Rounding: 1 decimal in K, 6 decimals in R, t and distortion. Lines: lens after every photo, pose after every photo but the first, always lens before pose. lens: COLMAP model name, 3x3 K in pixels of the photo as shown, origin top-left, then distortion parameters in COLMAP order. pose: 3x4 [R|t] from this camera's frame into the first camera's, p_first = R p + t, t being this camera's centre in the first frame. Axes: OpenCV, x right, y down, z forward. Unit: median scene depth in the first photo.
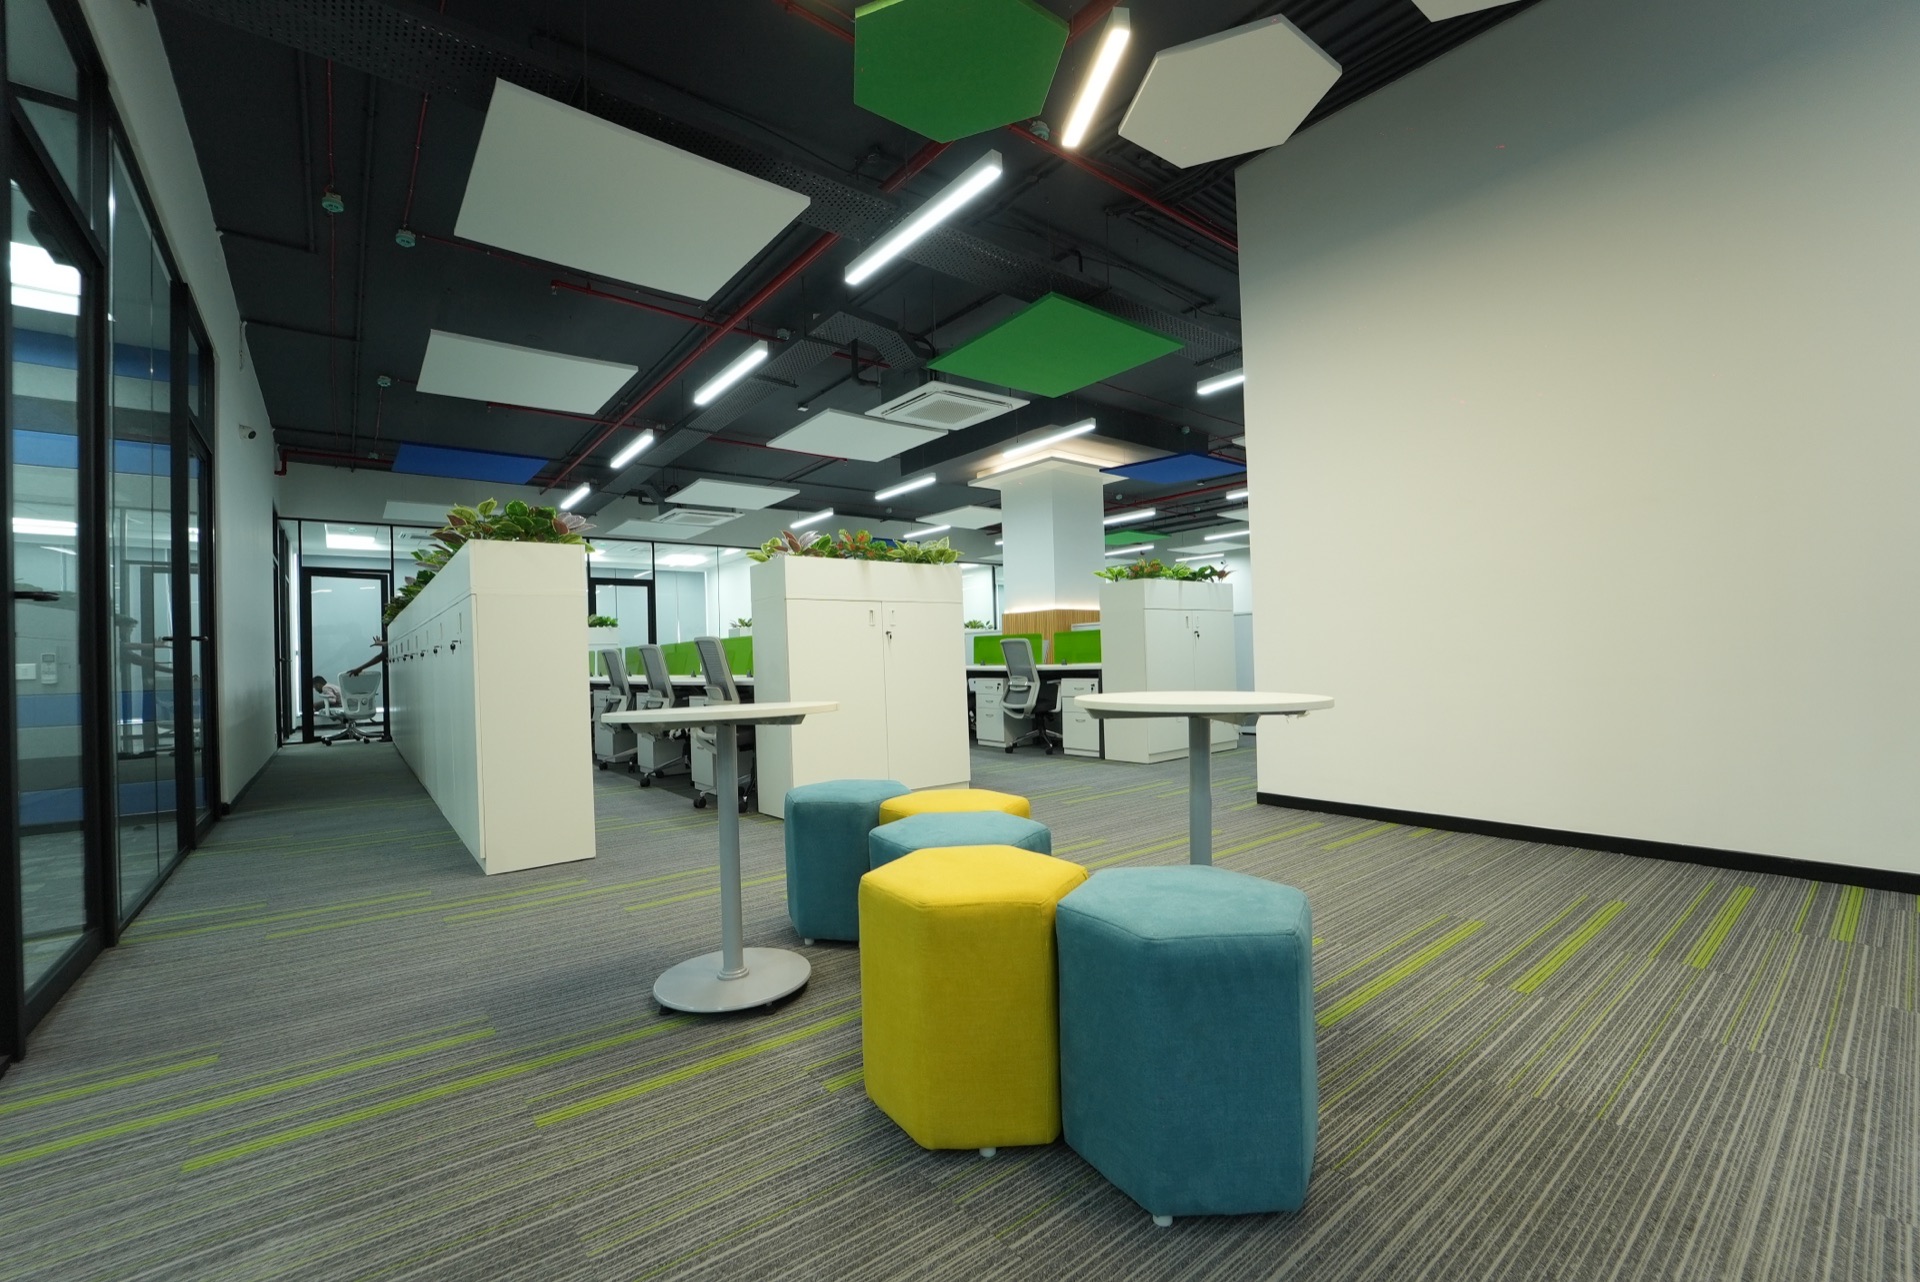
lens RADIAL K [[780.7, 0, 956.8], [0, 780.7, 648.8], [0, 0, 1]] dist [-0.025420, 0.000141]
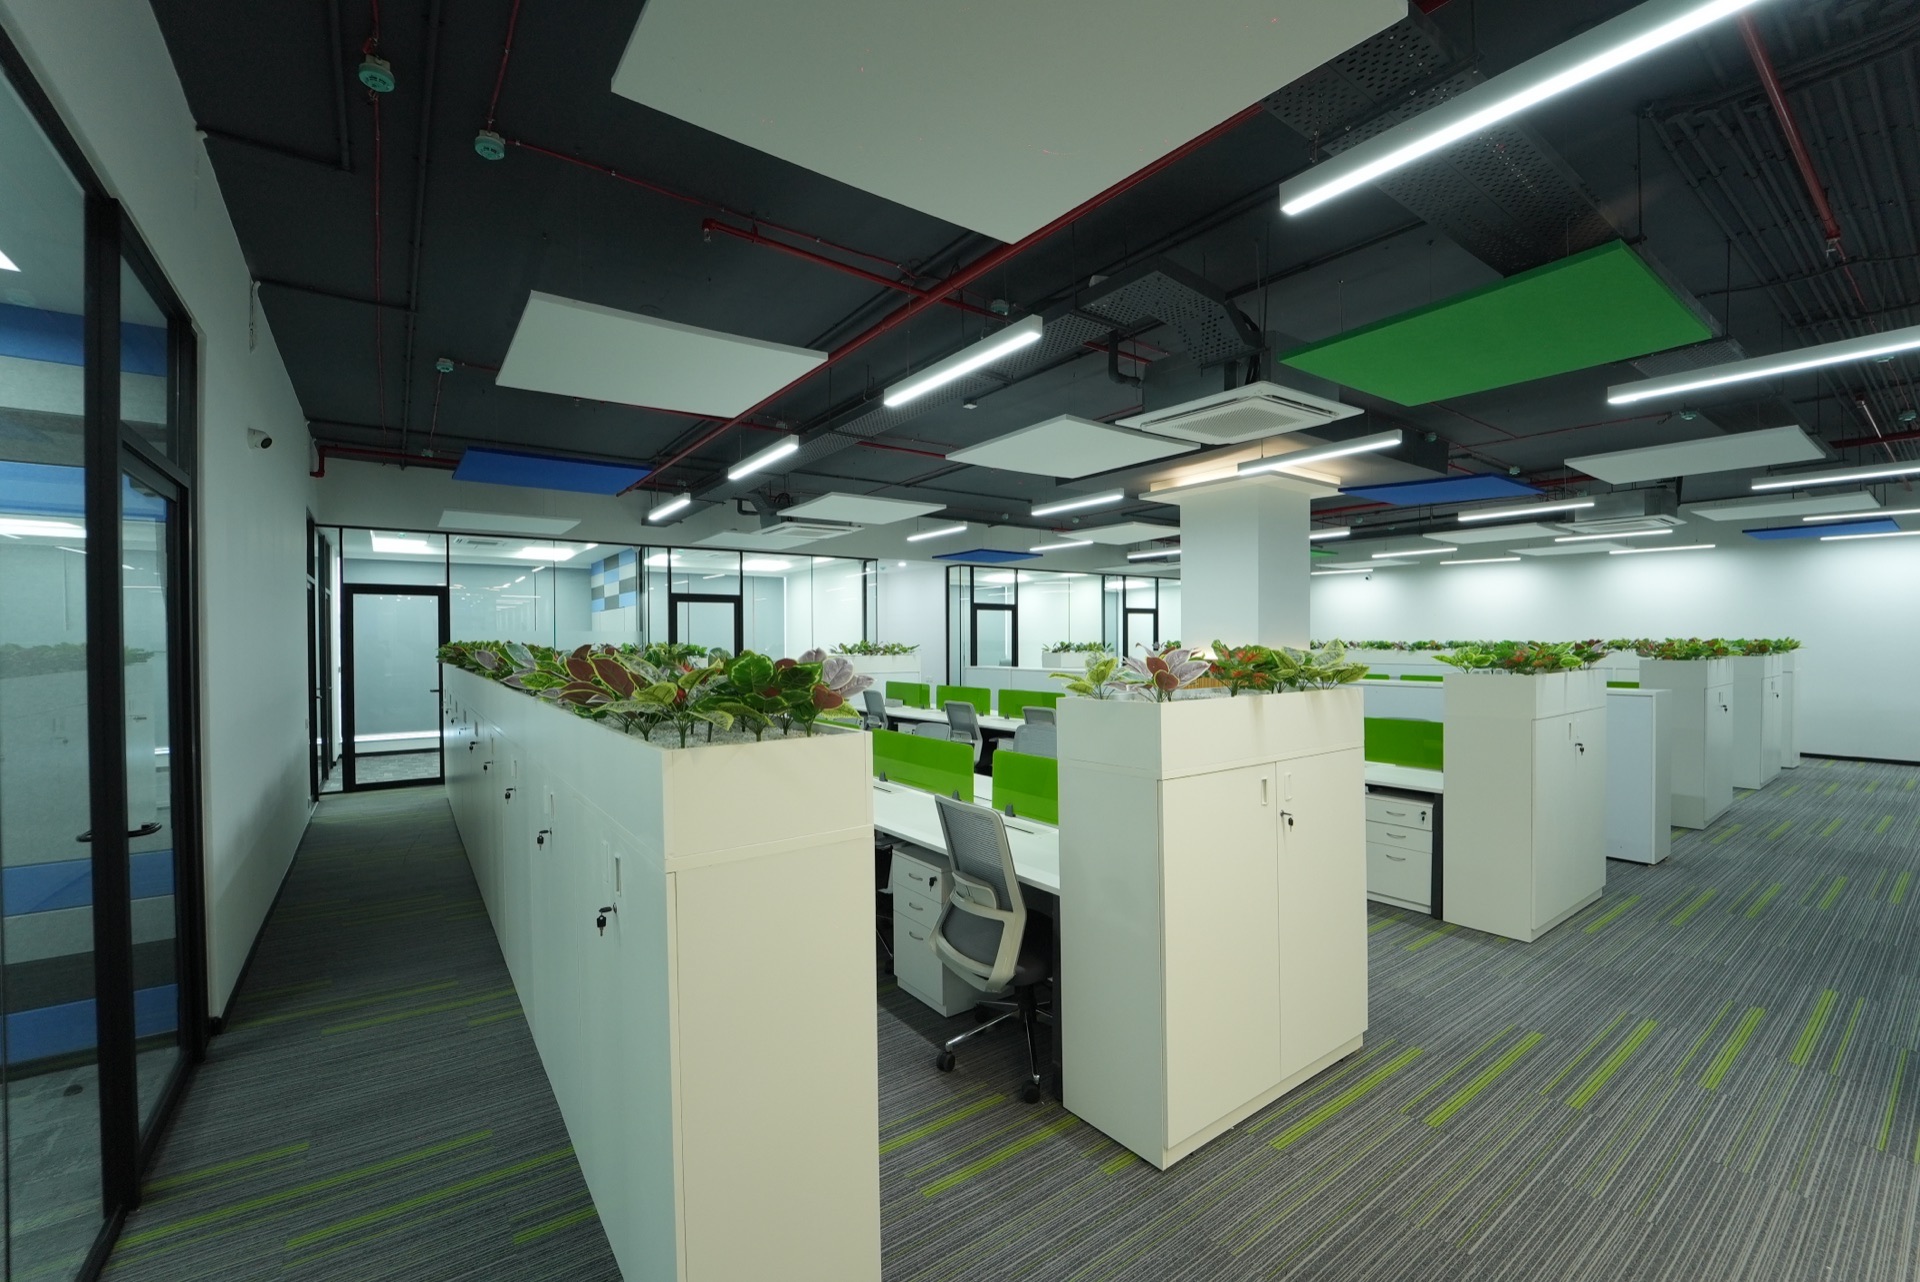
lens RADIAL K [[781.3, 0, 955.6], [0, 781.3, 646.4], [0, 0, 1]] dist [-0.024097, -0.000400]
pose [[0.998796, 0.025280, -0.042048, -0.164825], [-0.024415, 0.999482, 0.020949, -0.080571], [0.042556, -0.019897, 0.998896, 0.207104]]
